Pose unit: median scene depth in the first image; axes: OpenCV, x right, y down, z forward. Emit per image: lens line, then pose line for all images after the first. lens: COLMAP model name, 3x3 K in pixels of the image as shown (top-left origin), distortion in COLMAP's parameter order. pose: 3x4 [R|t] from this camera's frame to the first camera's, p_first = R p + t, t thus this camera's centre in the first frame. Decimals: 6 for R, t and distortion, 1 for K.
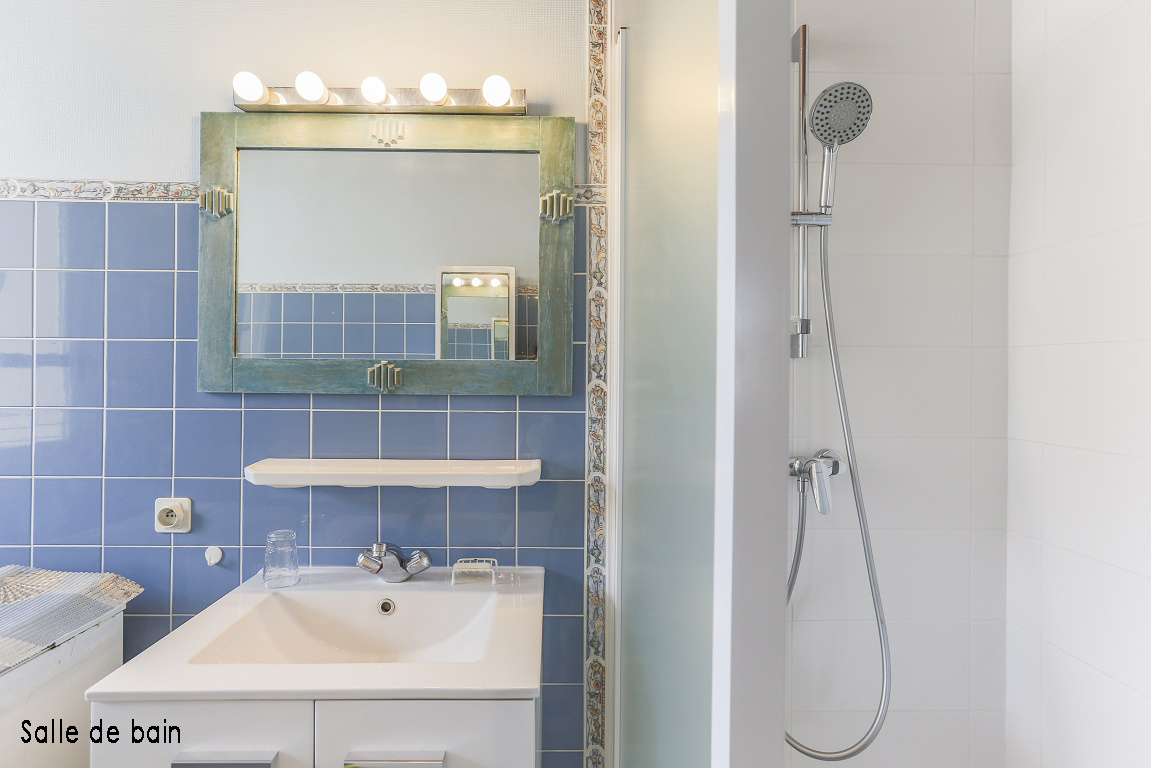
lens RADIAL K [[572.6, 0, 575.4], [0, 572.6, 359.5], [0, 0, 1]] dist [0.023793, 0.000161]
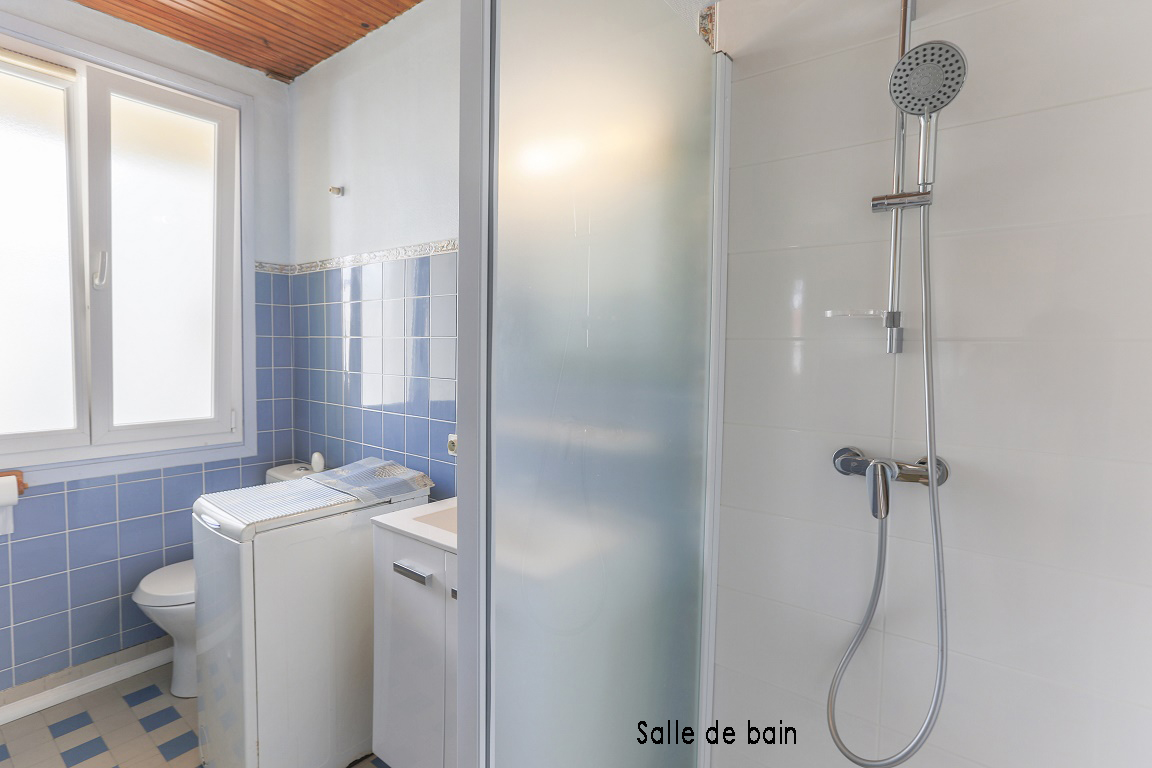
lens RADIAL K [[556.3, 0, 573.2], [0, 556.3, 377.8], [0, 0, 1]] dist [-0.002700, 0.000252]
pose [[0.788164, 0.040566, -0.614127, 0.547733], [-0.013952, 0.998747, 0.048066, 0.000377], [0.615307, -0.029315, 0.787742, -0.020423]]
